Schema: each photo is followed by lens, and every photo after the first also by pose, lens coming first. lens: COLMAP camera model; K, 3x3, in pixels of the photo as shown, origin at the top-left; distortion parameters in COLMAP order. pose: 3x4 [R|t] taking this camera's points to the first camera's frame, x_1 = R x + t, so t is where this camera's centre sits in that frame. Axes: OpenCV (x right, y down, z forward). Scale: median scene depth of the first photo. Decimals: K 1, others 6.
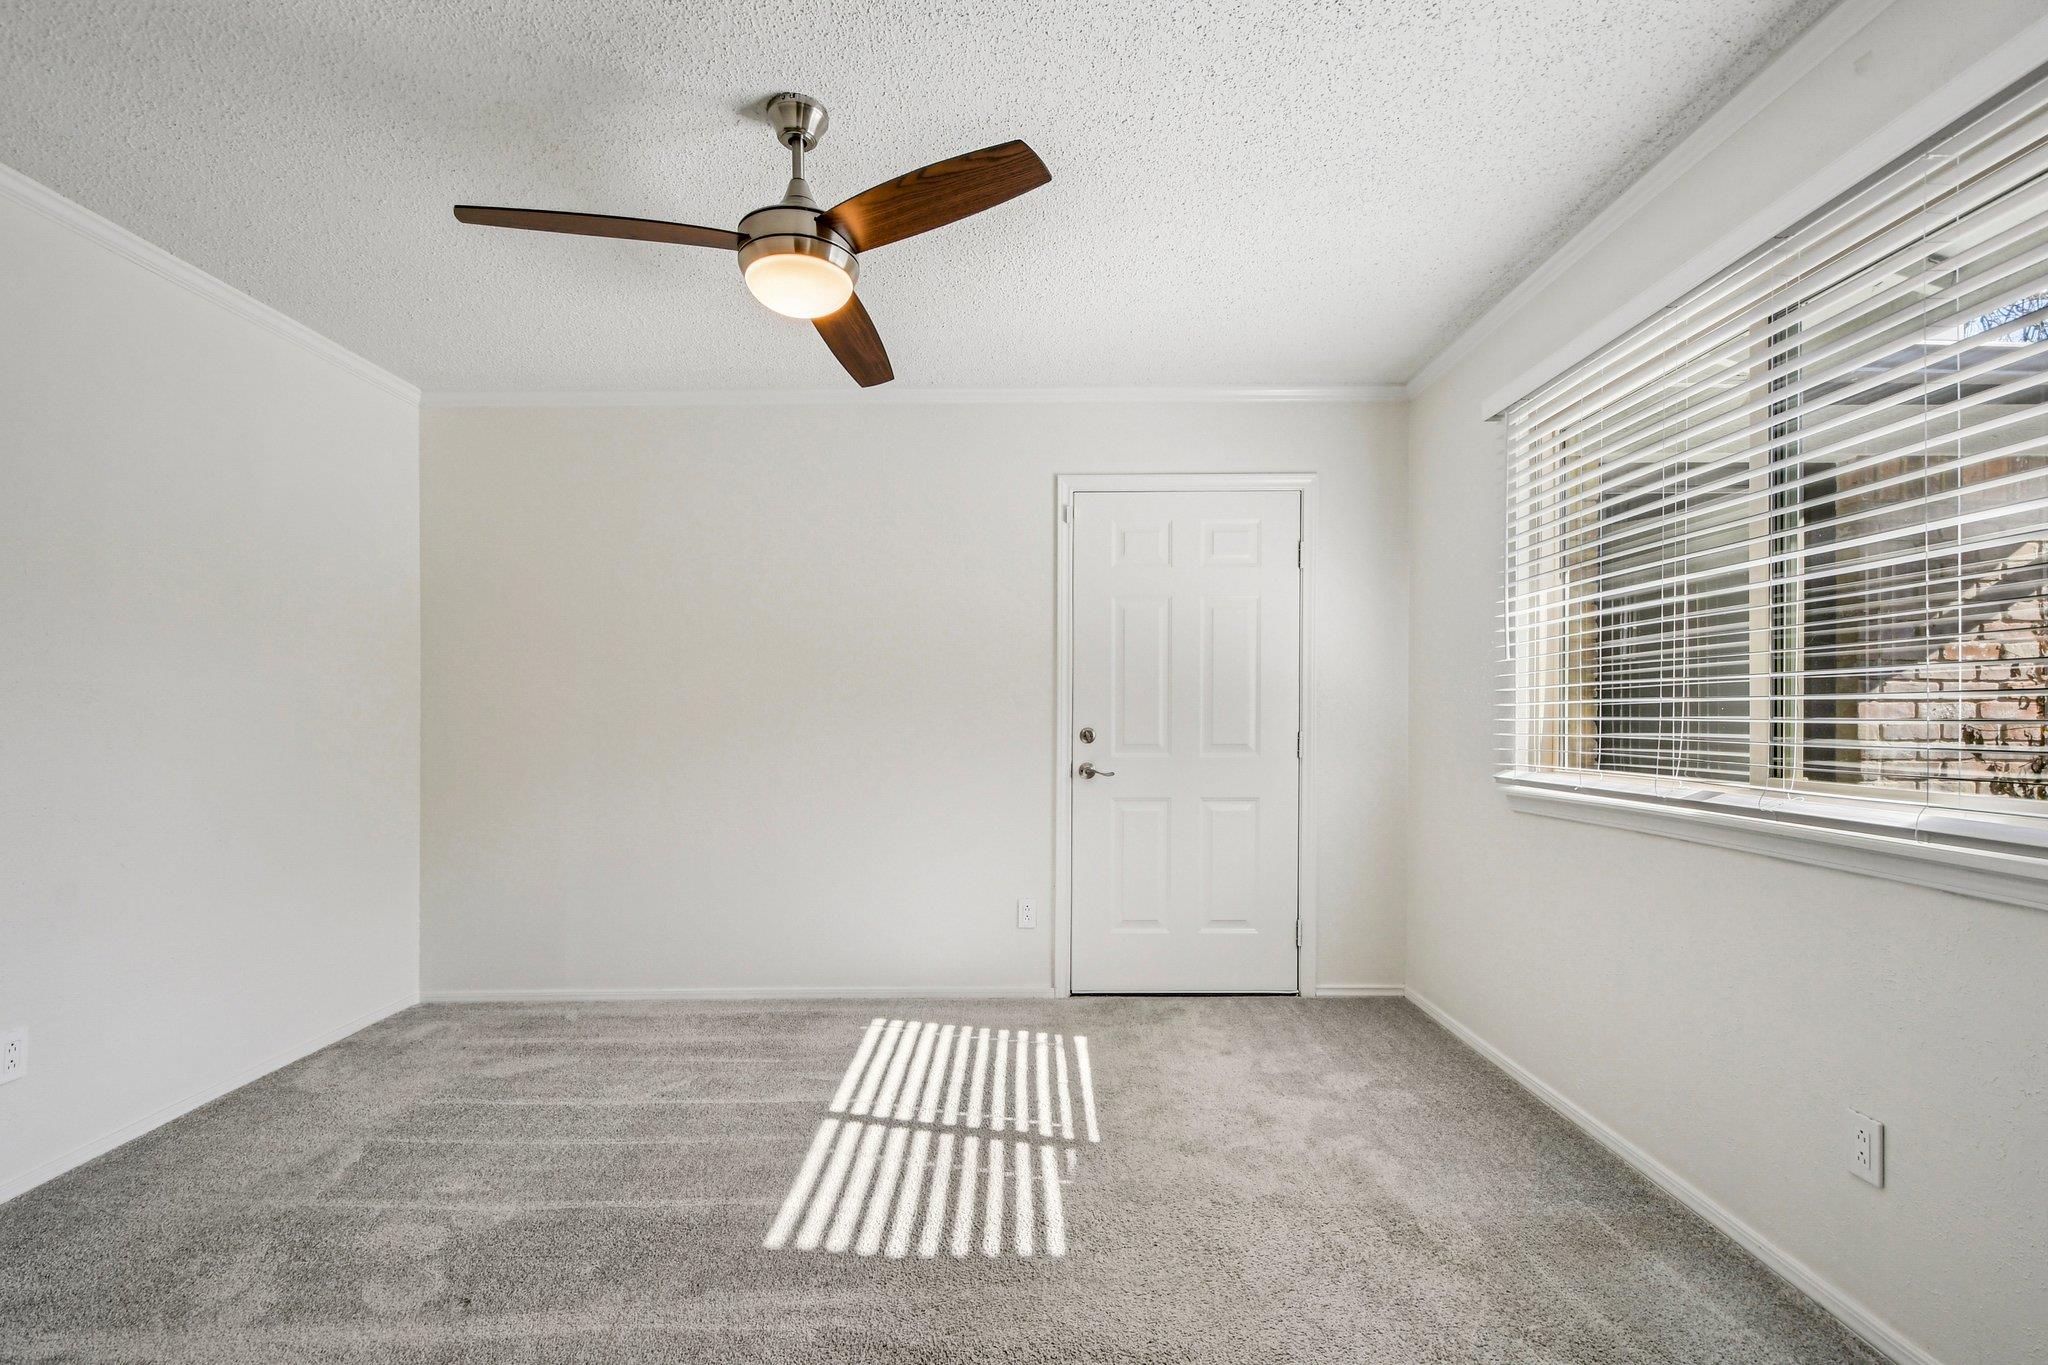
lens RADIAL K [[904.8, 0, 1031.9], [0, 904.8, 721.6], [0, 0, 1]] dist [0.004473, -0.004698]
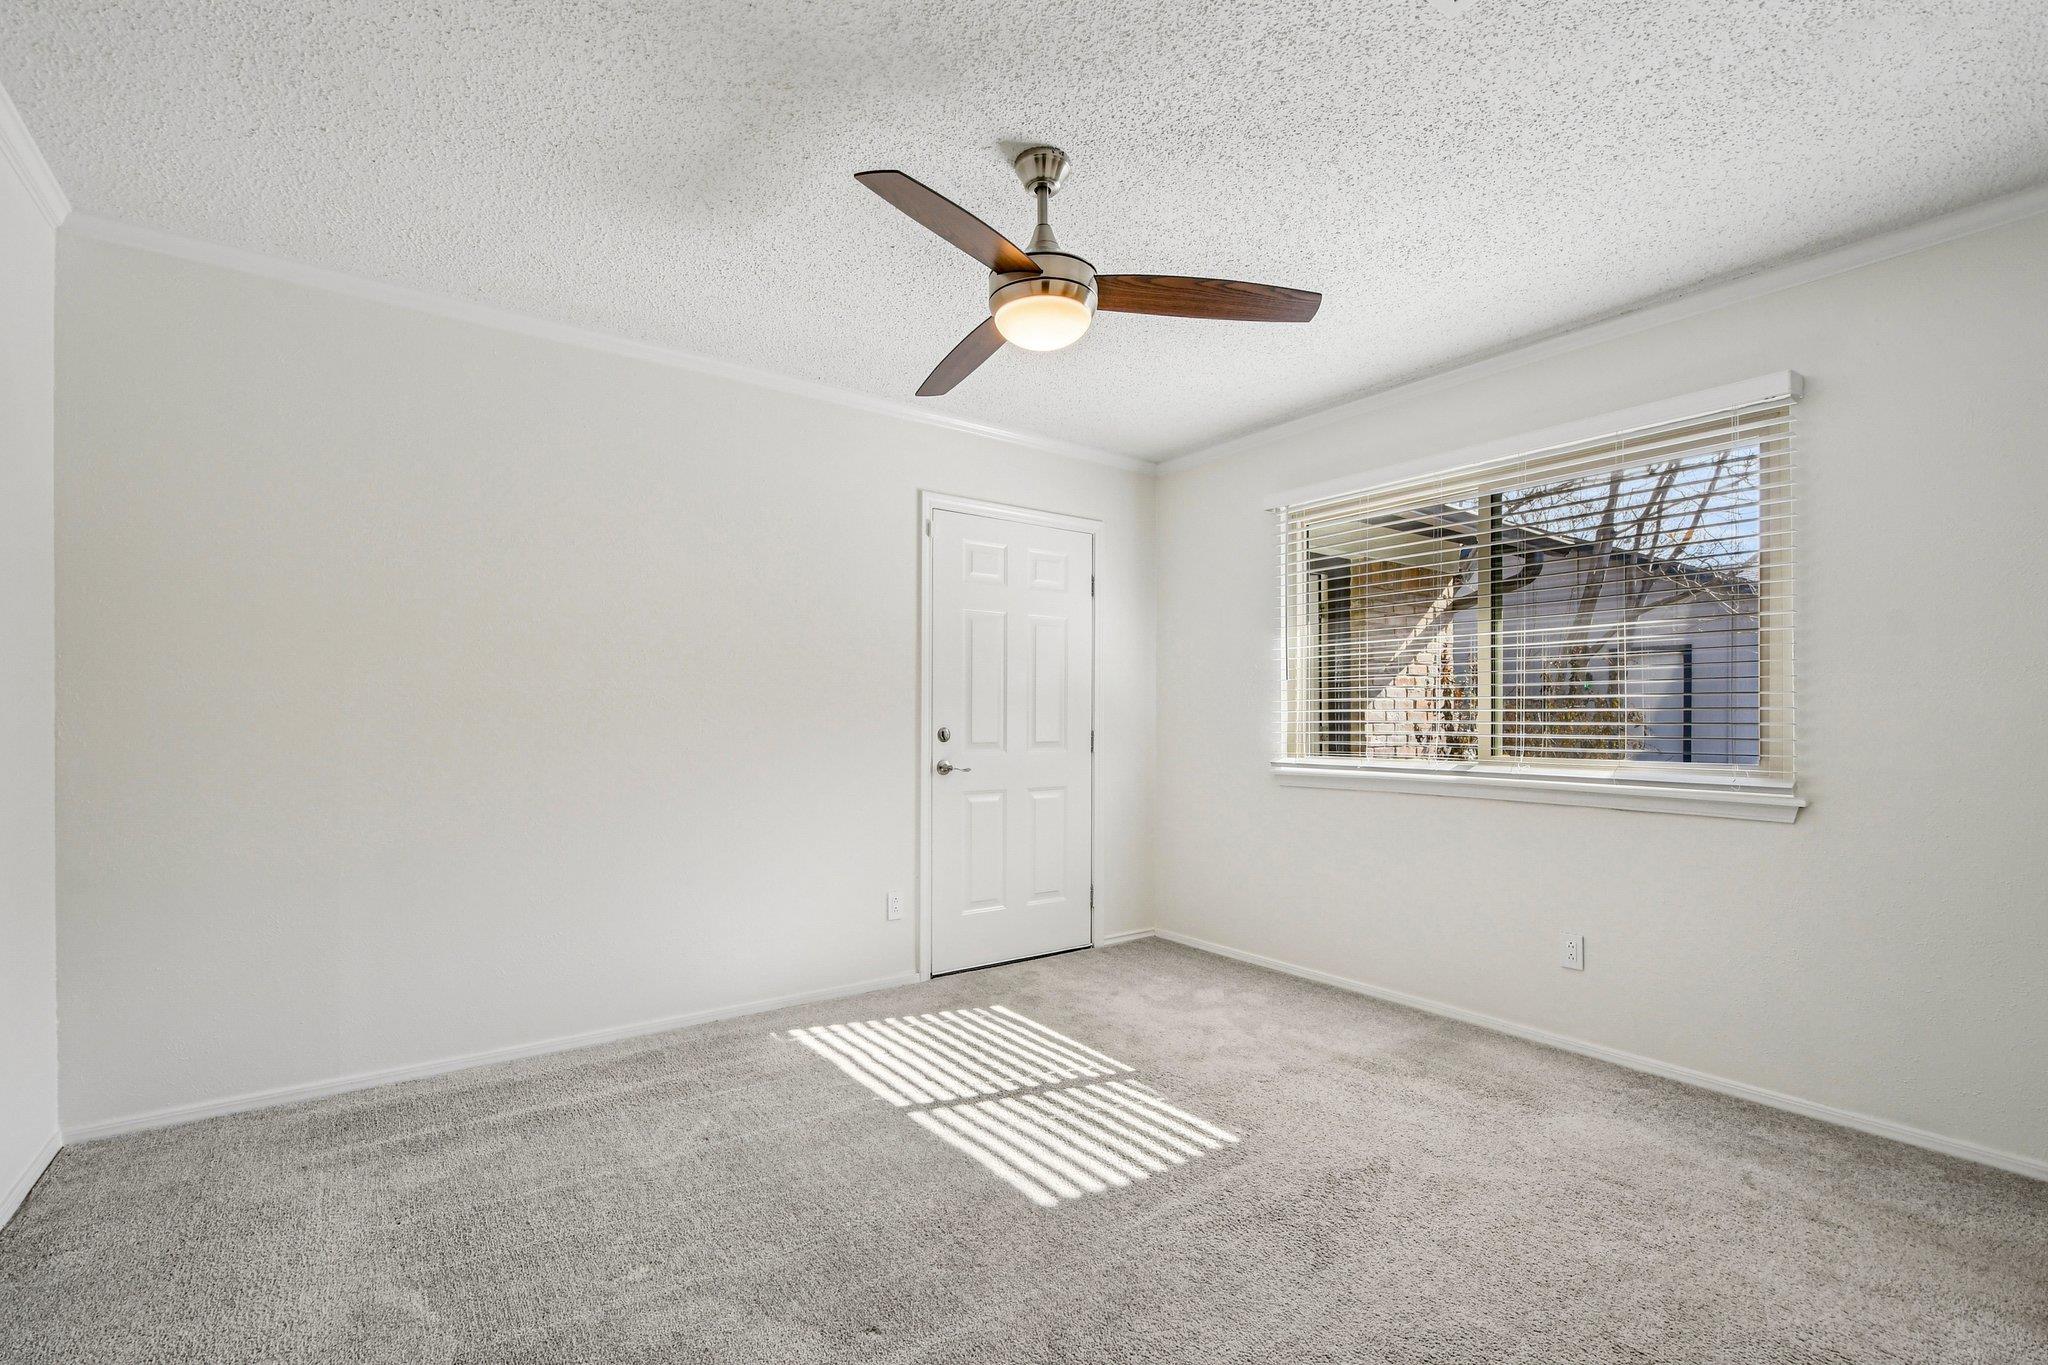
lens RADIAL K [[904.8, 0, 1007.2], [0, 904.8, 715.6], [0, 0, 1]] dist [0.004473, -0.004698]
pose [[0.809226, 0.006889, 0.587457, -0.683403], [-0.002500, 0.999963, -0.008283, 0.001413], [-0.587492, 0.005234, 0.809213, 0.105192]]
